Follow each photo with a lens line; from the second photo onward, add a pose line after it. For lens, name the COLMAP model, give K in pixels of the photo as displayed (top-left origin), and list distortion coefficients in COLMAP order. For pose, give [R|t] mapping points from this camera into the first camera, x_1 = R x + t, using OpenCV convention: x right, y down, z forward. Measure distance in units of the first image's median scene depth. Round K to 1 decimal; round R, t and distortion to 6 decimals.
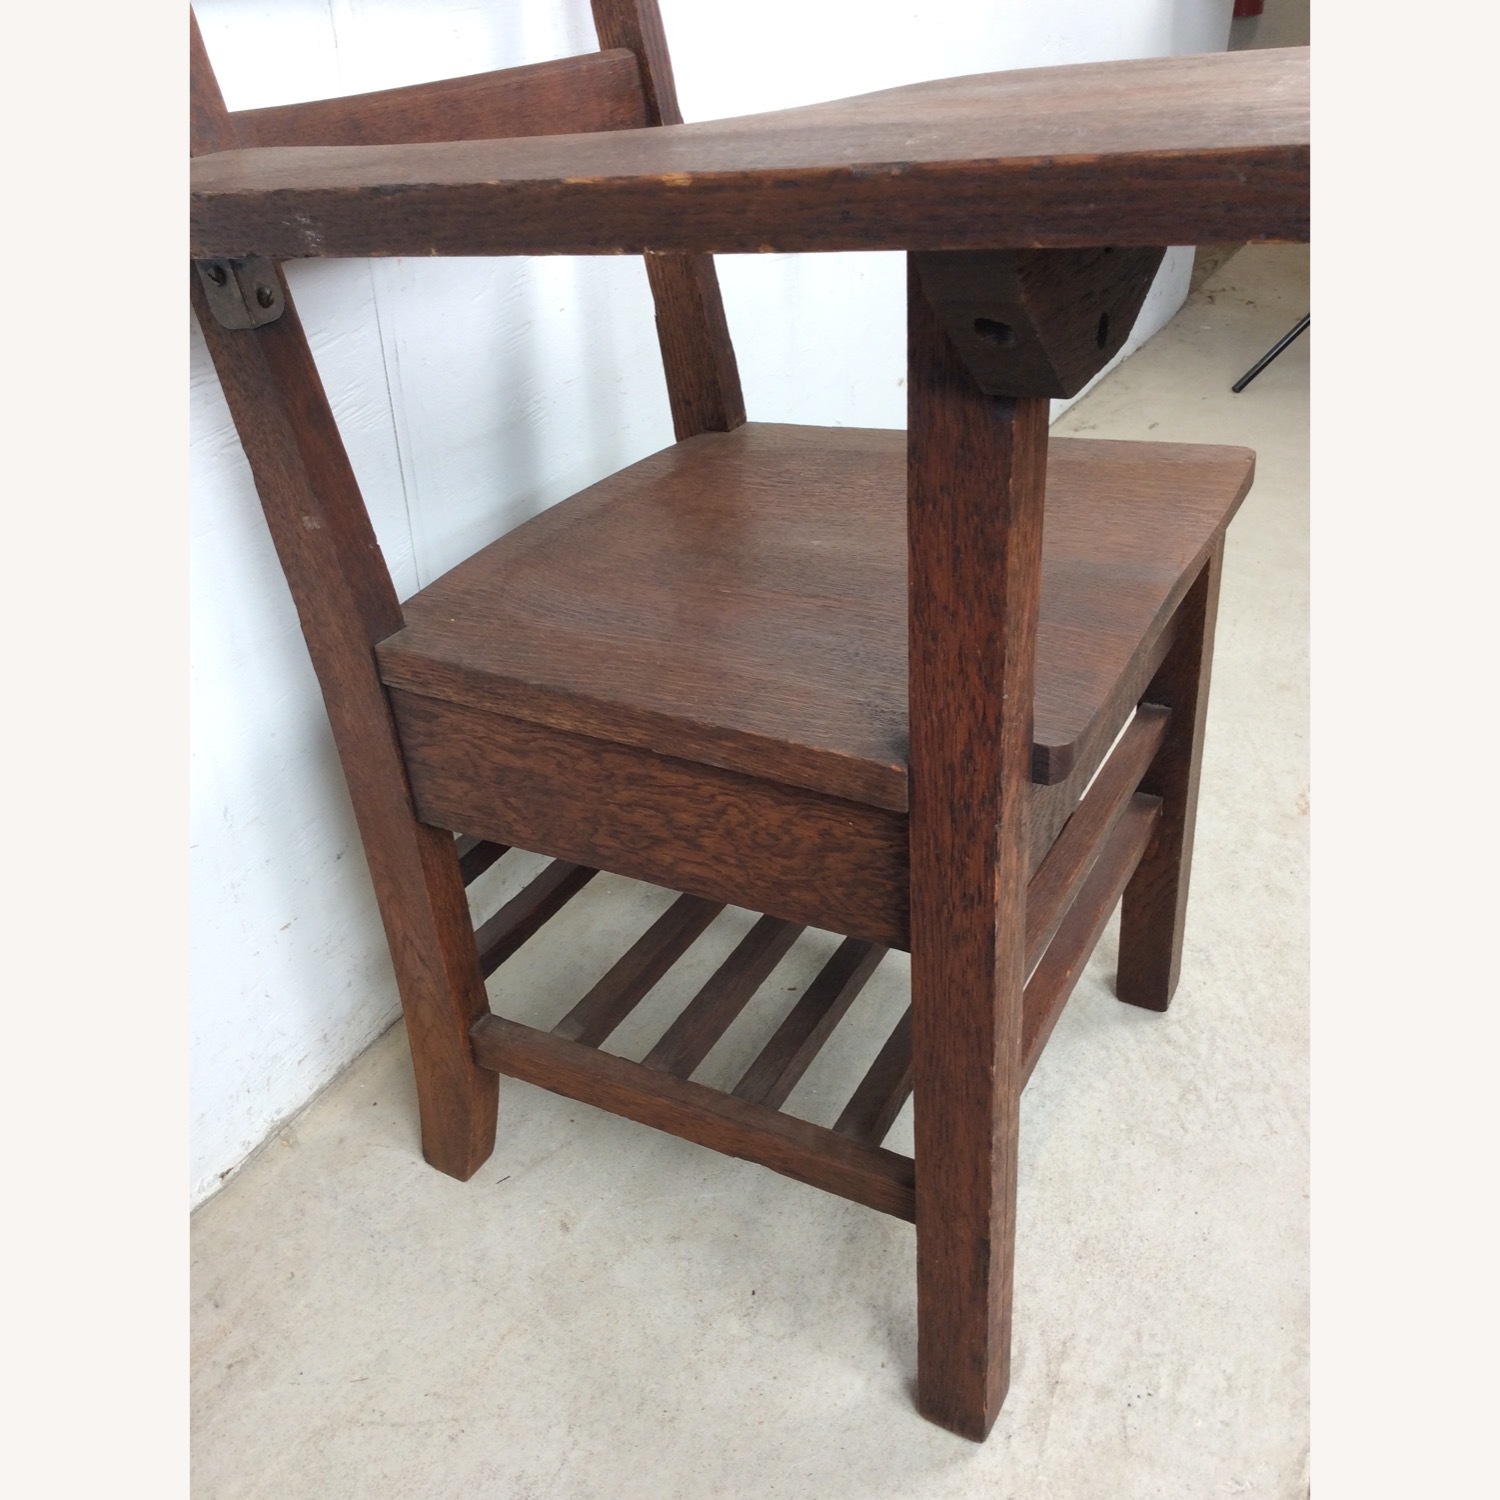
lens RADIAL K [[1375.6, 0, 732.9], [0, 1375.6, 759.1], [0, 0, 1]] dist [0.126898, -0.223442]
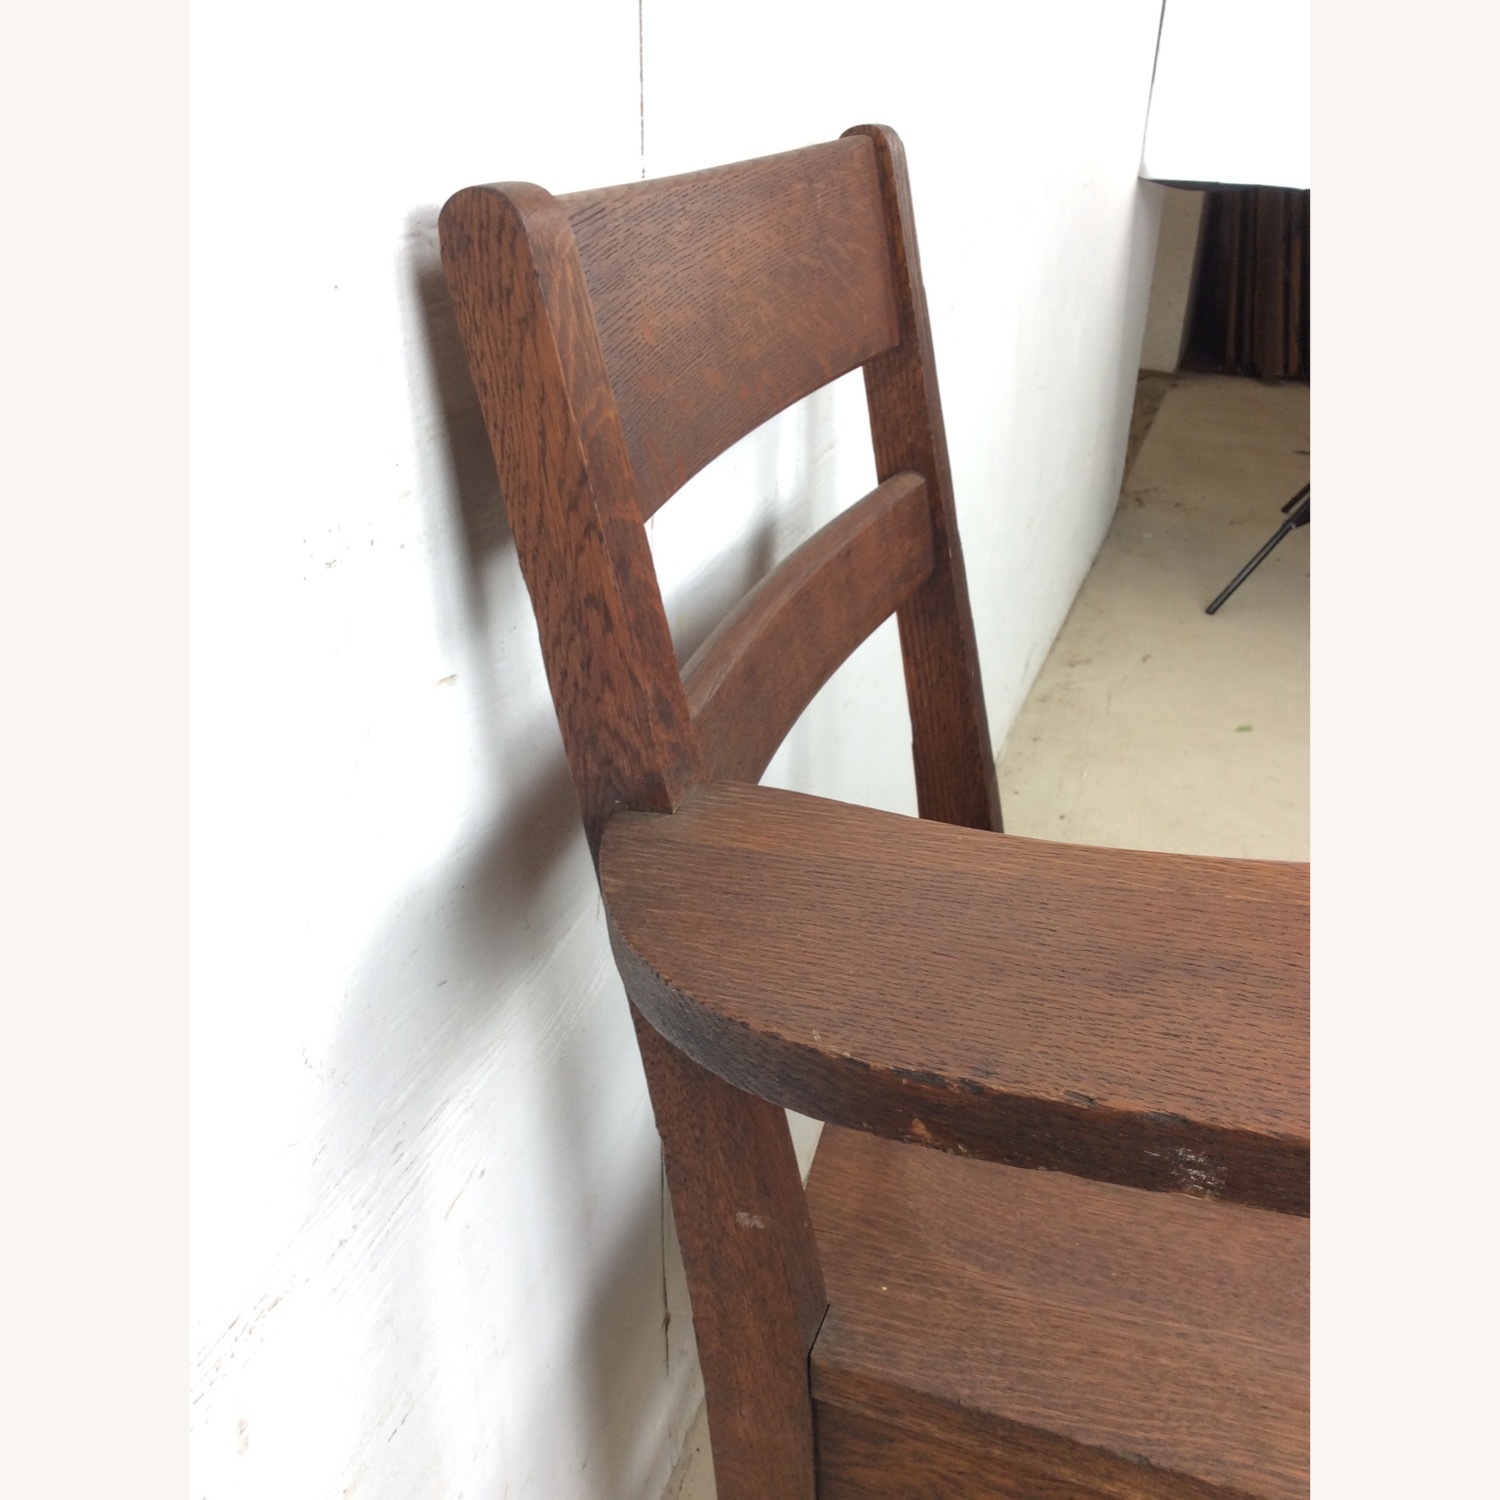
lens RADIAL K [[1387.7, 0, 735.5], [0, 1387.7, 763.4], [0, 0, 1]] dist [0.095309, -0.169703]
pose [[0.989259, -0.043904, 0.139425, -0.383531], [0.054468, 0.995852, -0.072885, -0.339855], [-0.135647, 0.079696, 0.987547, 0.235426]]
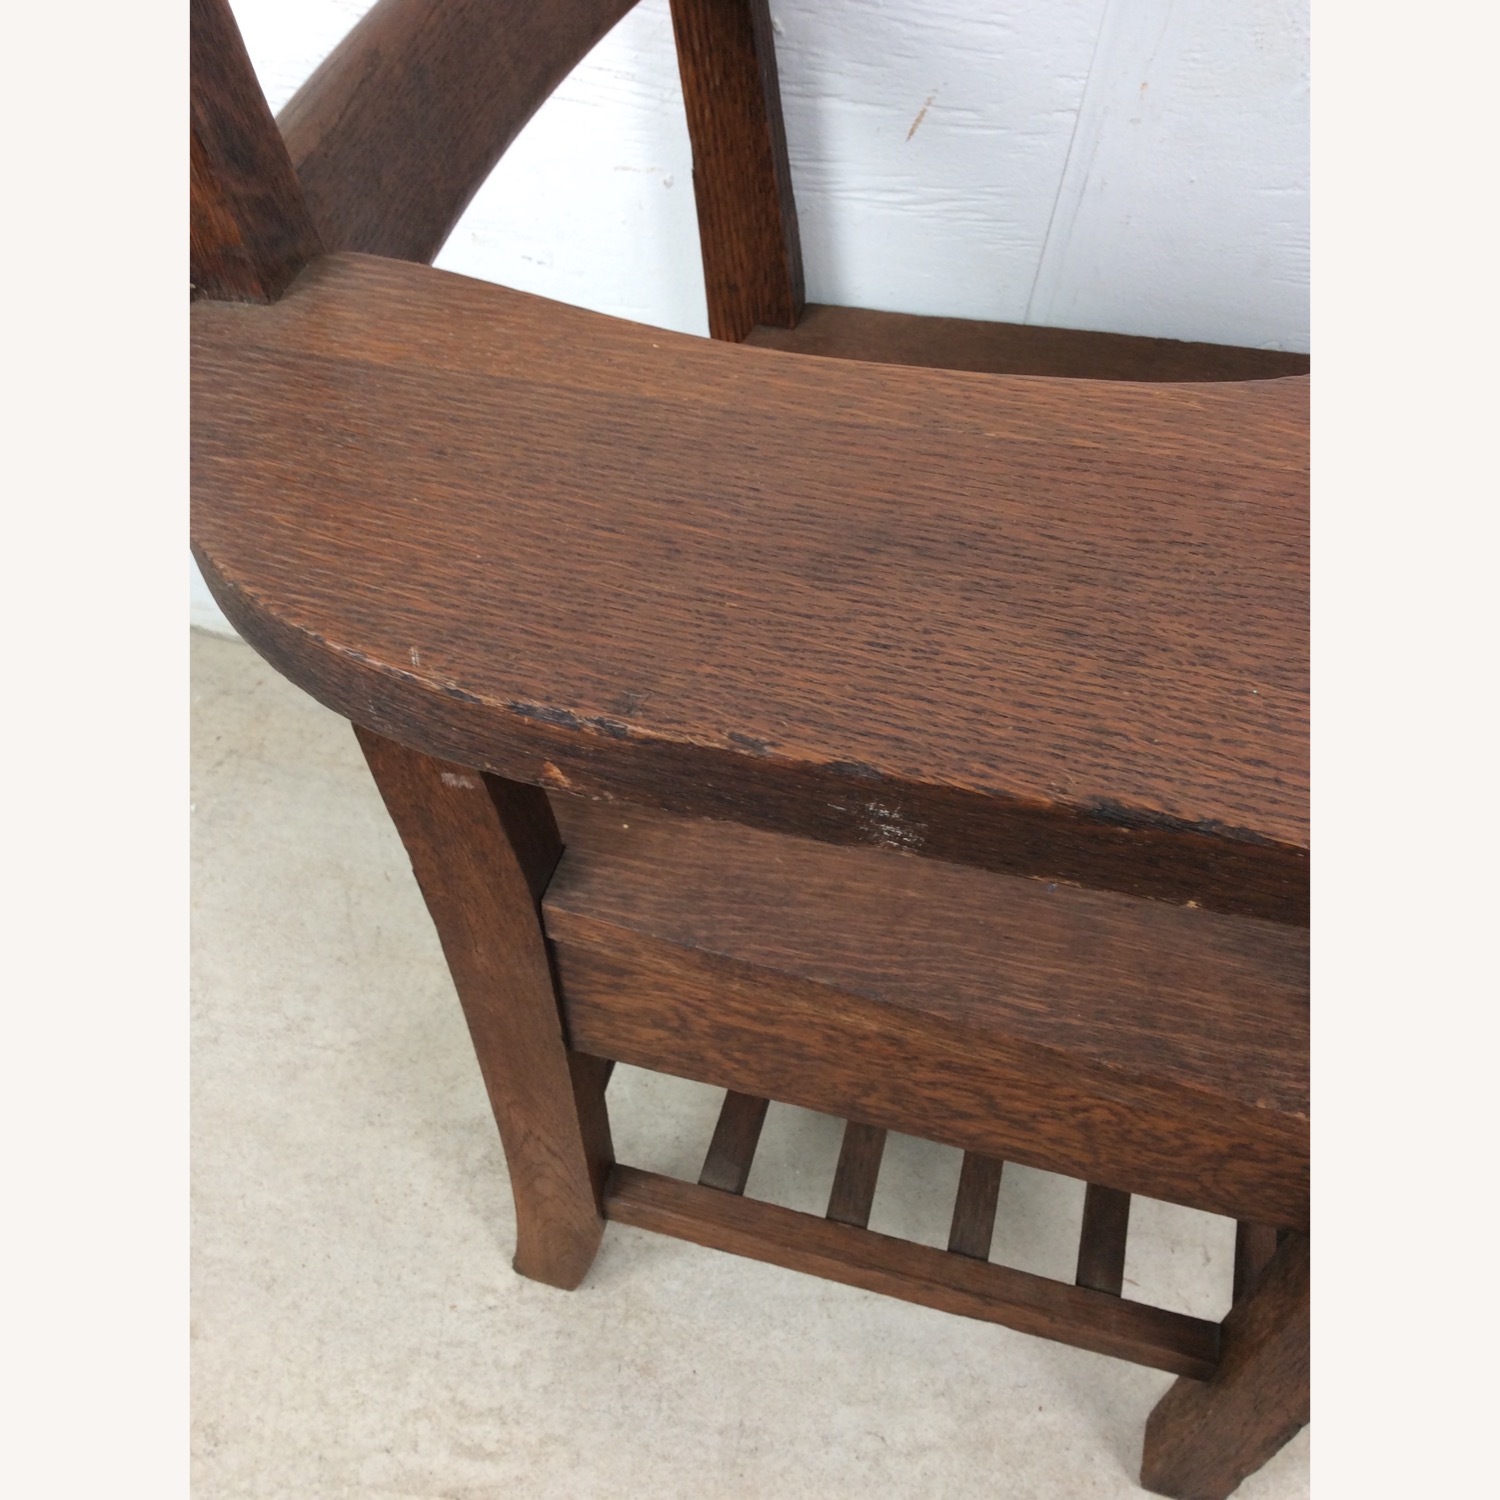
lens RADIAL K [[1387.7, 0, 735.5], [0, 1387.7, 763.4], [0, 0, 1]] dist [0.095309, -0.169703]
pose [[0.969987, -0.129363, 0.205891, -0.294408], [0.055878, 0.942663, 0.329036, -0.364885], [-0.236651, -0.307656, 0.921599, 0.353808]]
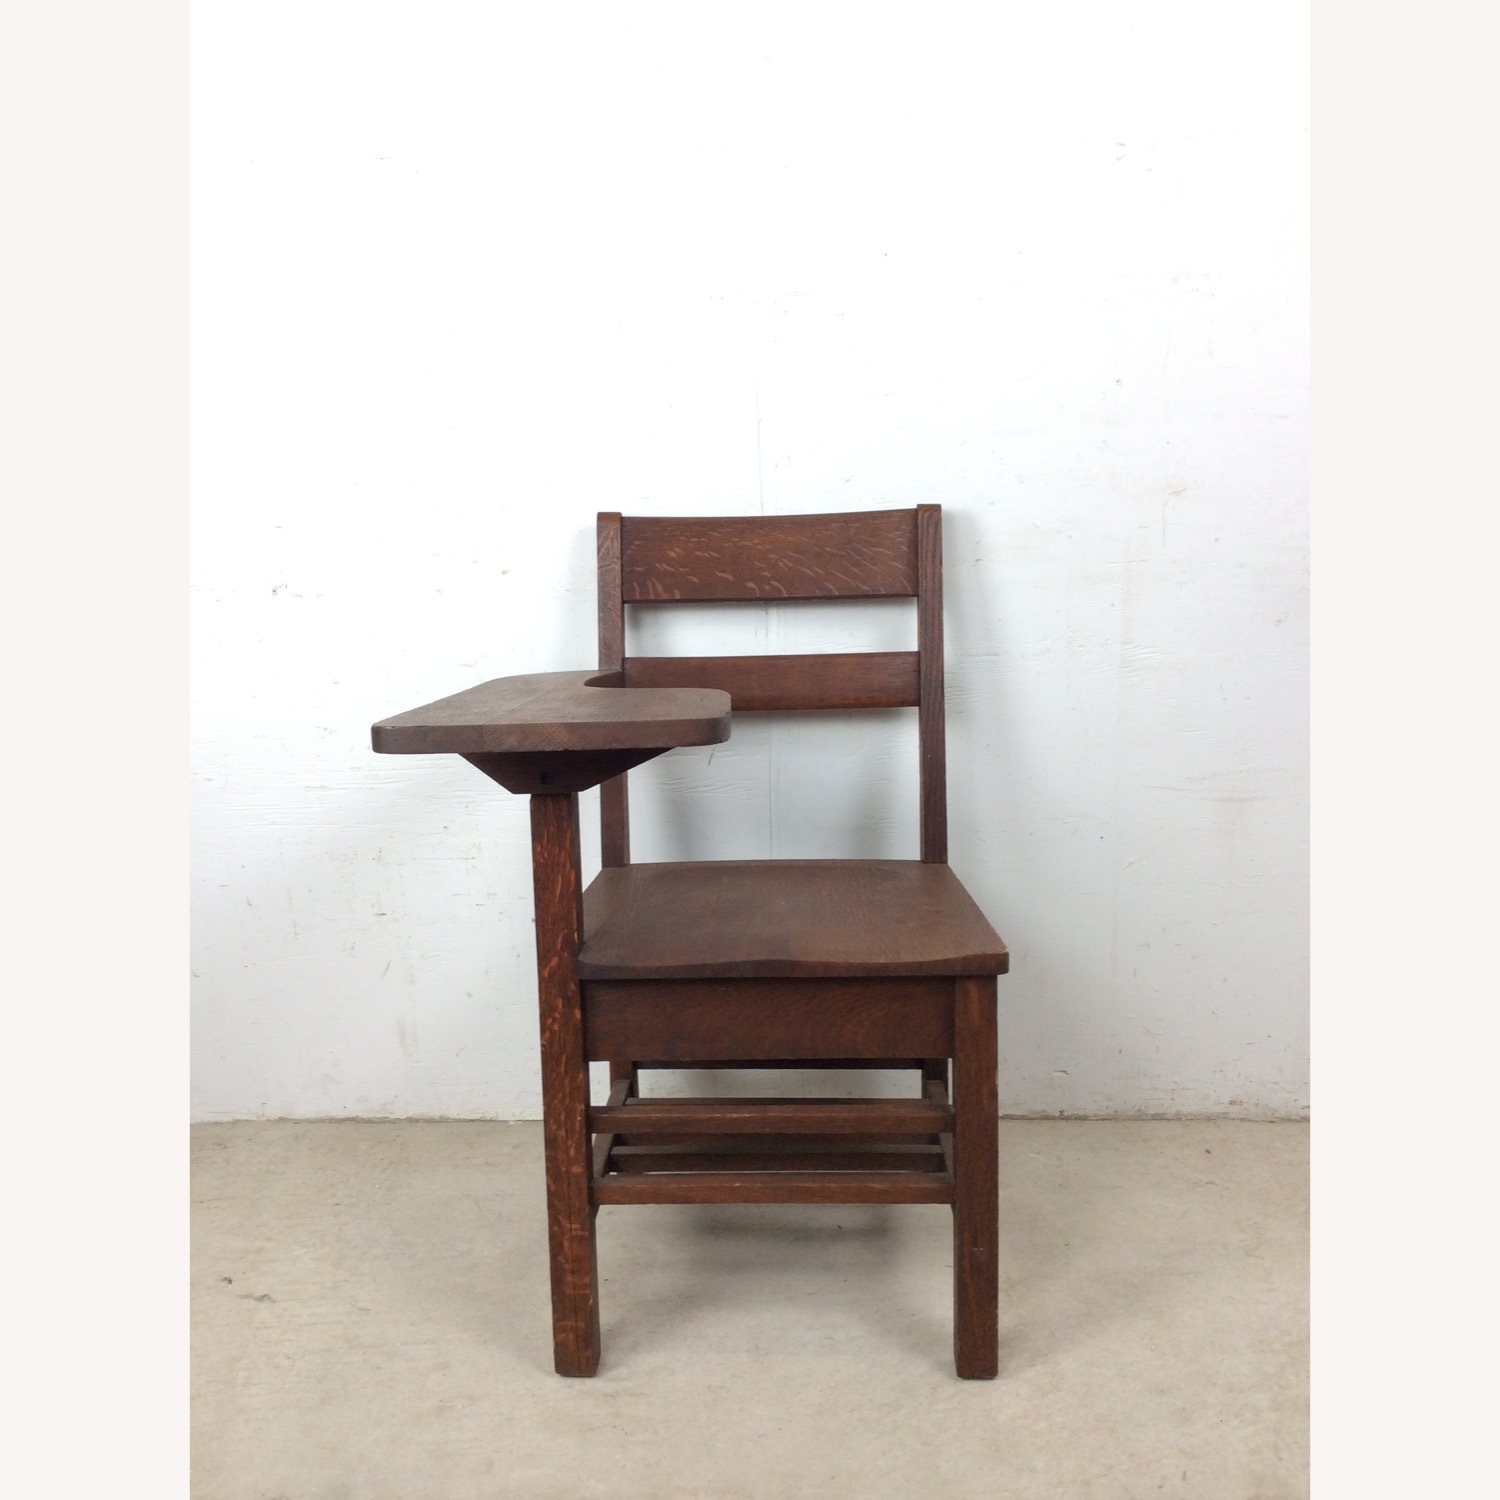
lens RADIAL K [[1349.3, 0, 753.7], [0, 1349.3, 747.5], [0, 0, 1]] dist [0.056992, -0.073252]
pose [[0.451458, 0.196588, -0.870367, 1.755396], [-0.461710, 0.886158, -0.039334, -0.283306], [0.763550, 0.419615, 0.490830, 0.006751]]
